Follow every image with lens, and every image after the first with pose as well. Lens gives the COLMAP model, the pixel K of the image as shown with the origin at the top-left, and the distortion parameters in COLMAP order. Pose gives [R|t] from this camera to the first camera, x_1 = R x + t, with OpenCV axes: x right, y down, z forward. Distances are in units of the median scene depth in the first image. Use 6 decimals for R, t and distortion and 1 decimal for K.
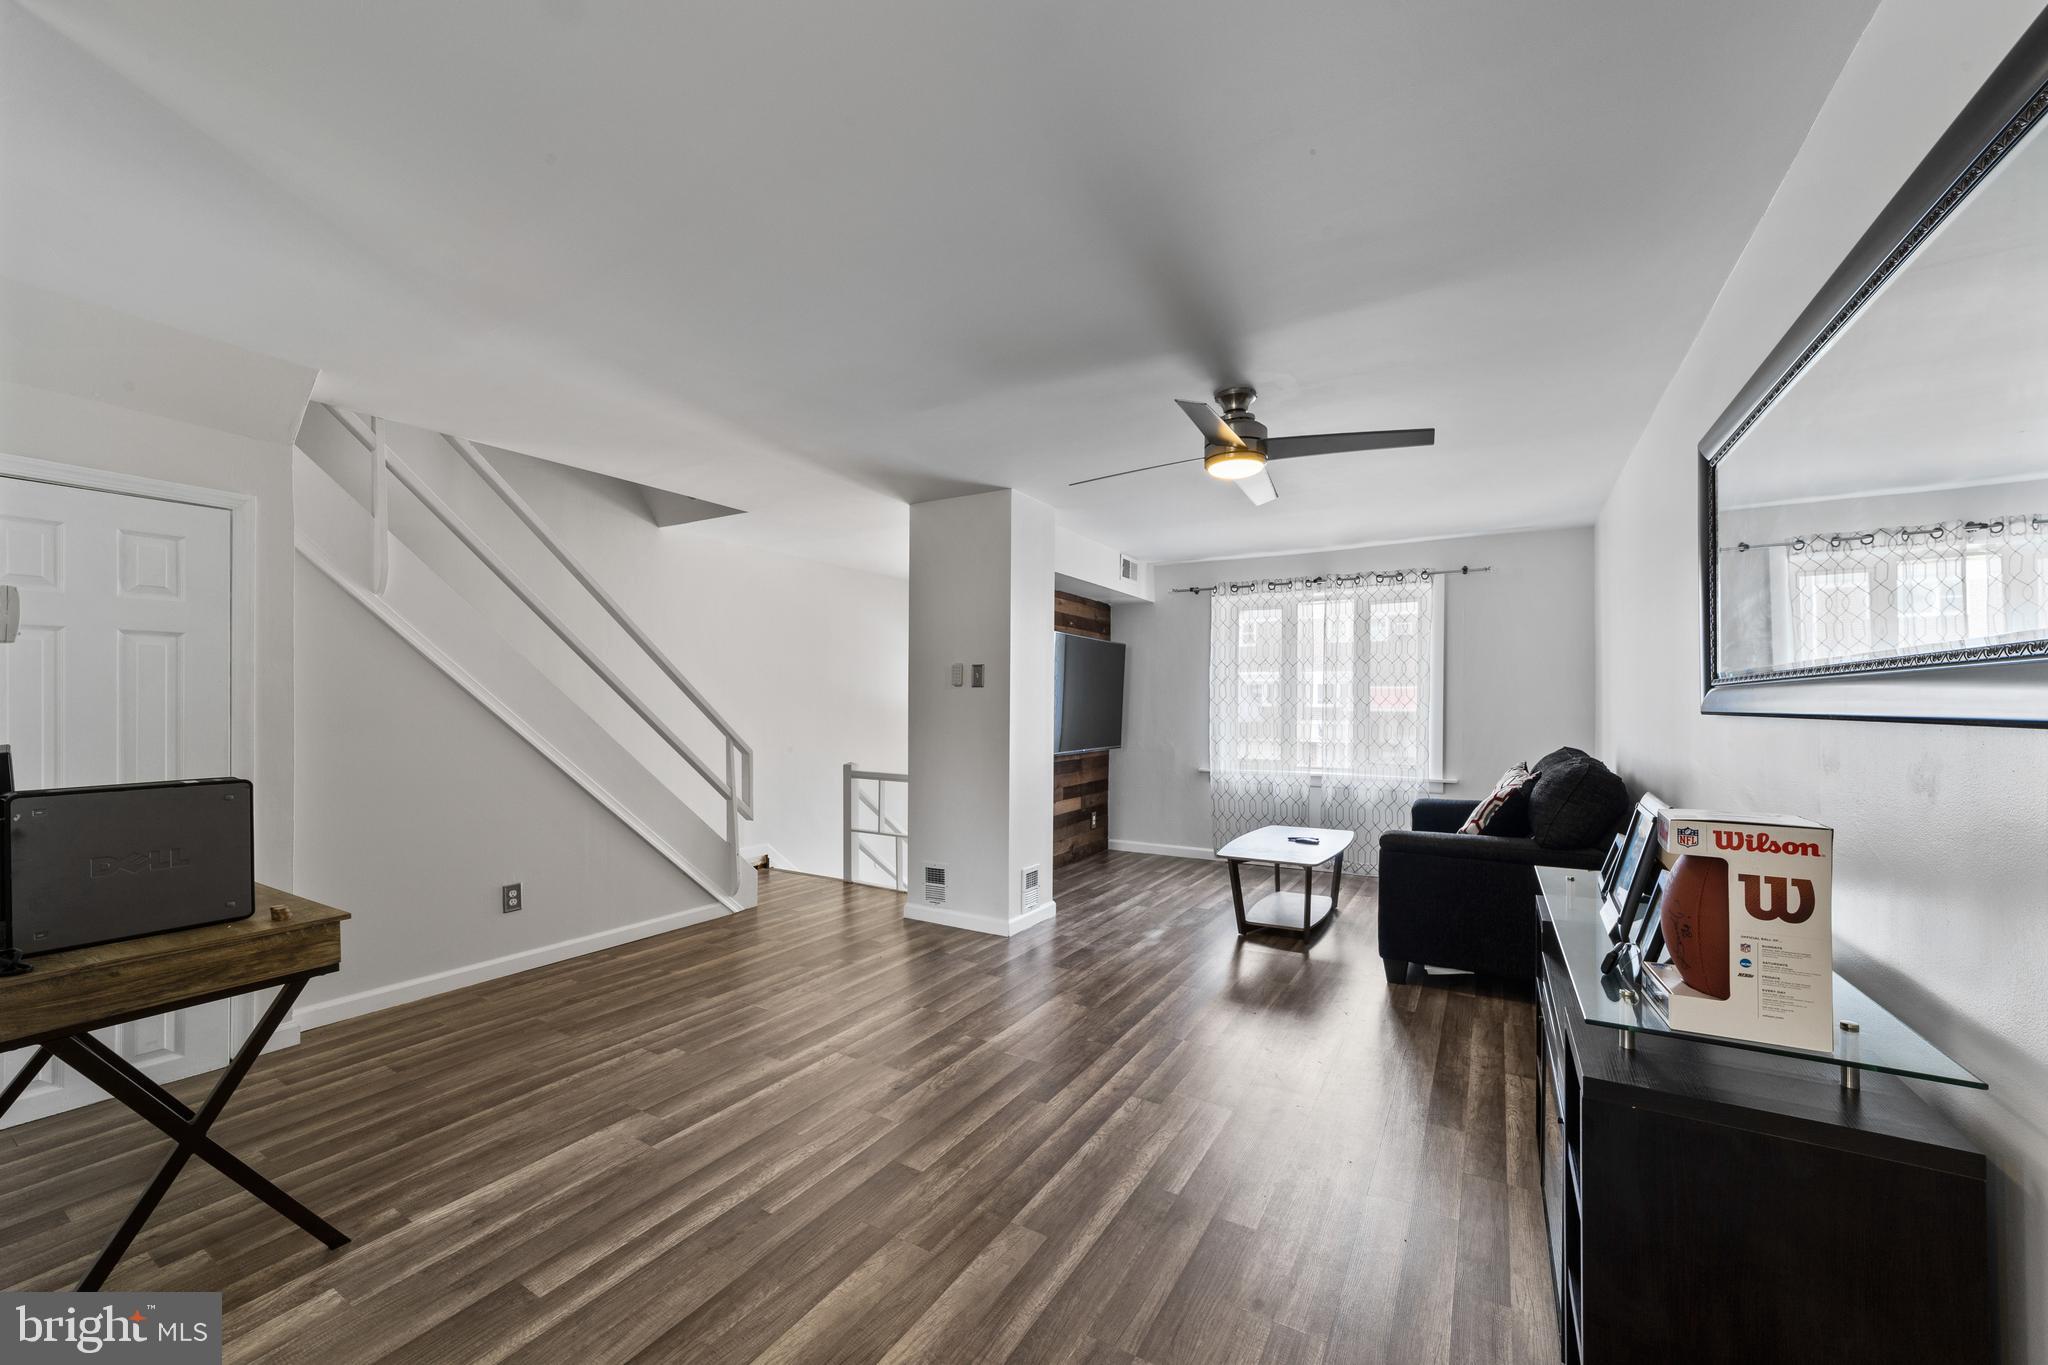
lens RADIAL K [[789.9, 0, 1034.7], [0, 789.9, 692.3], [0, 0, 1]] dist [-0.017182, 0.008453]
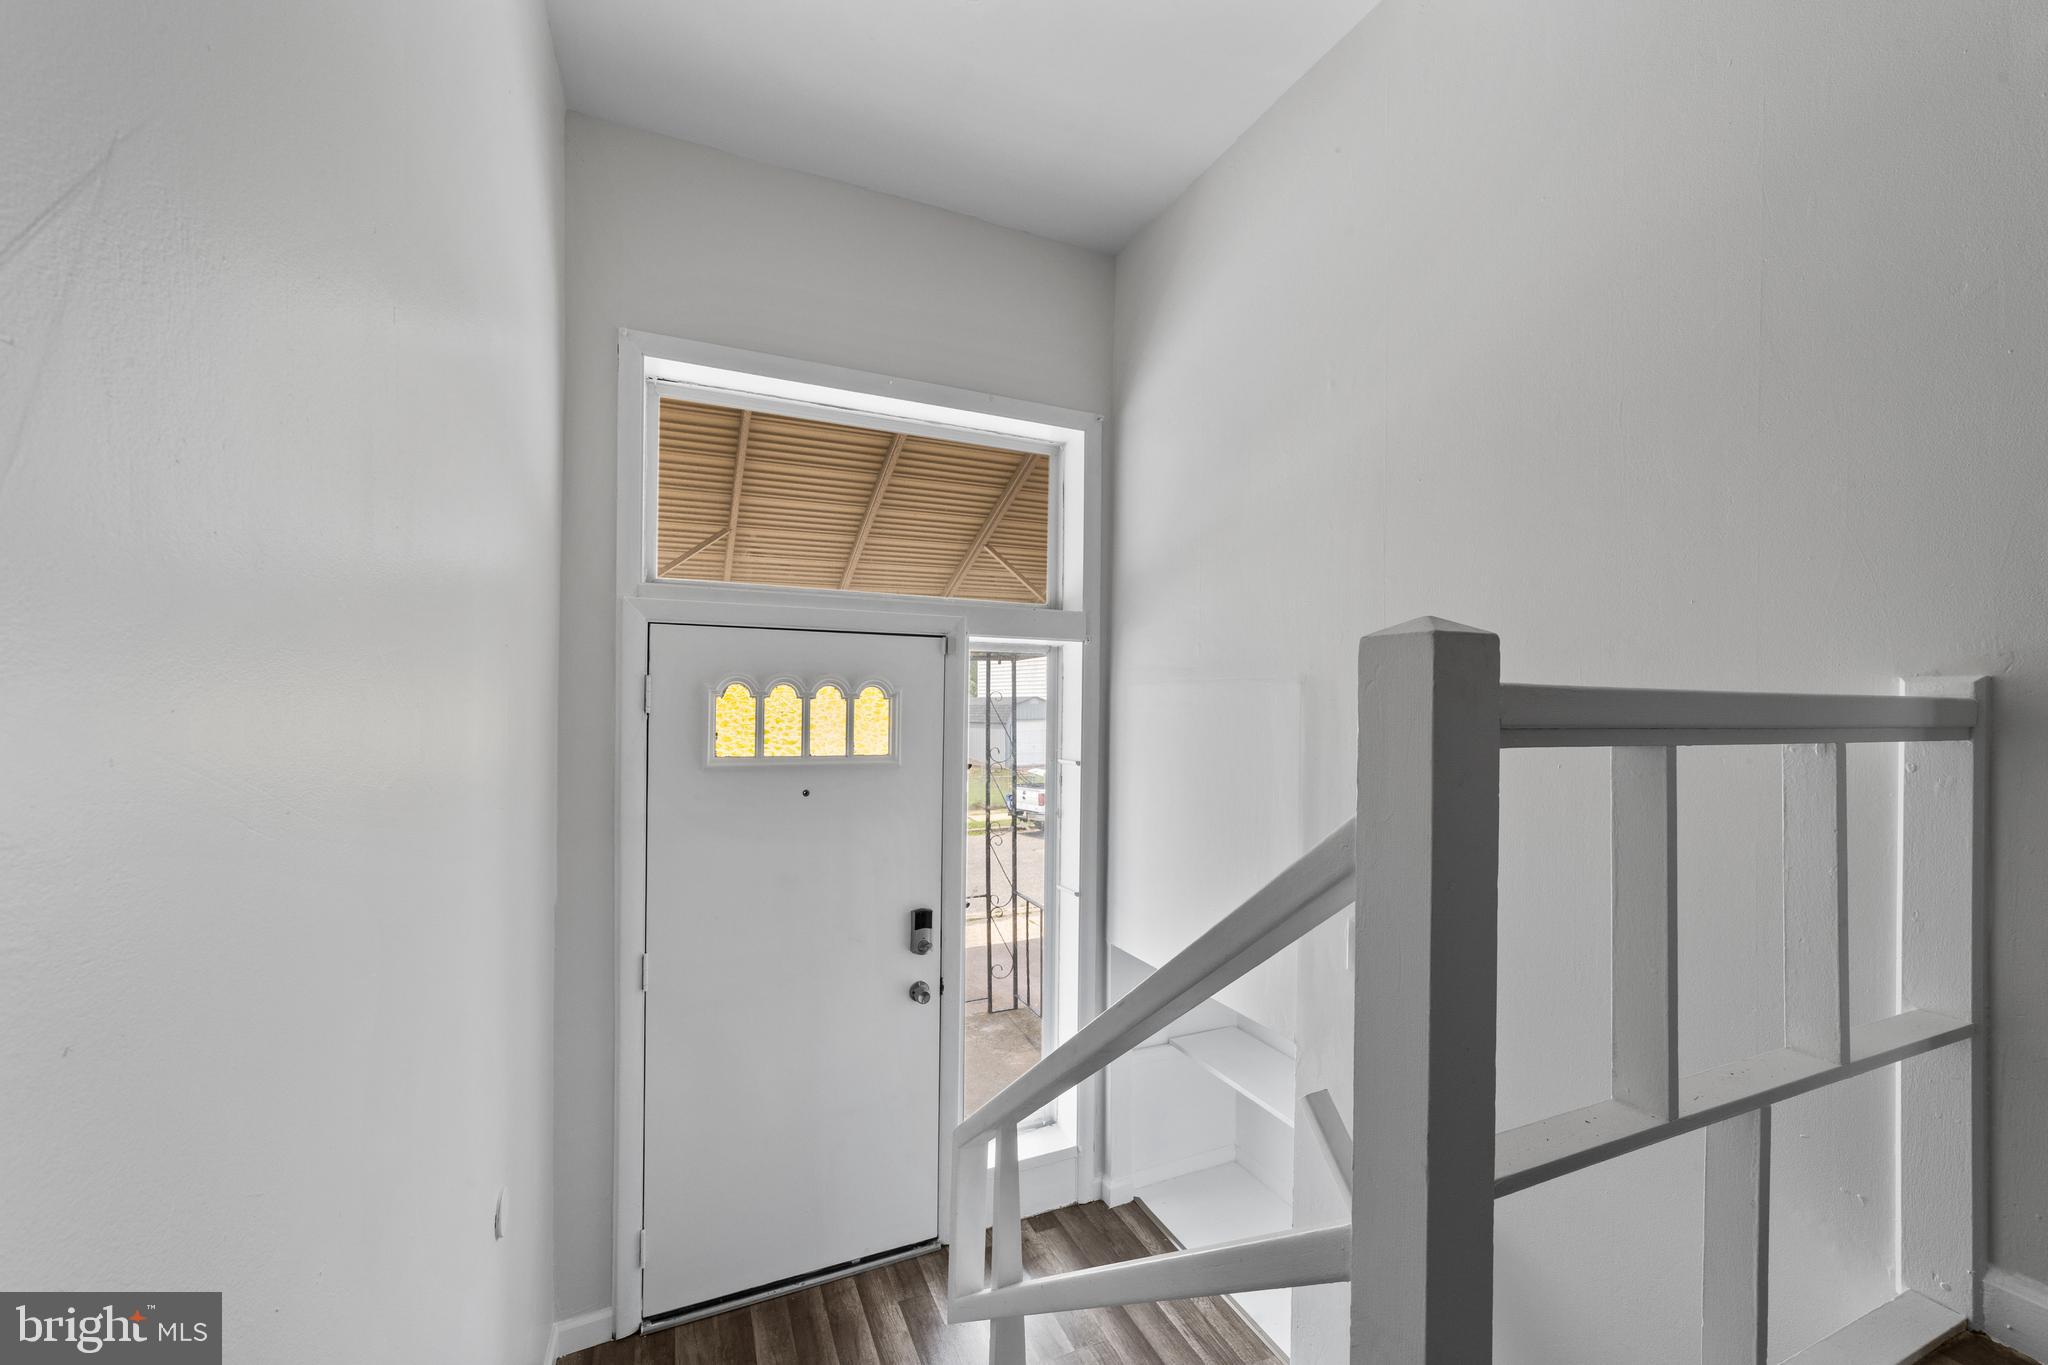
lens RADIAL K [[789.9, 0, 1034.7], [0, 789.9, 692.3], [0, 0, 1]] dist [-0.017182, 0.008453]
pose [[0.593547, 0.000818, 0.804799, -0.372401], [-0.018721, 0.999743, 0.012791, 0.100741], [-0.804581, -0.022659, 0.593410, 0.990277]]
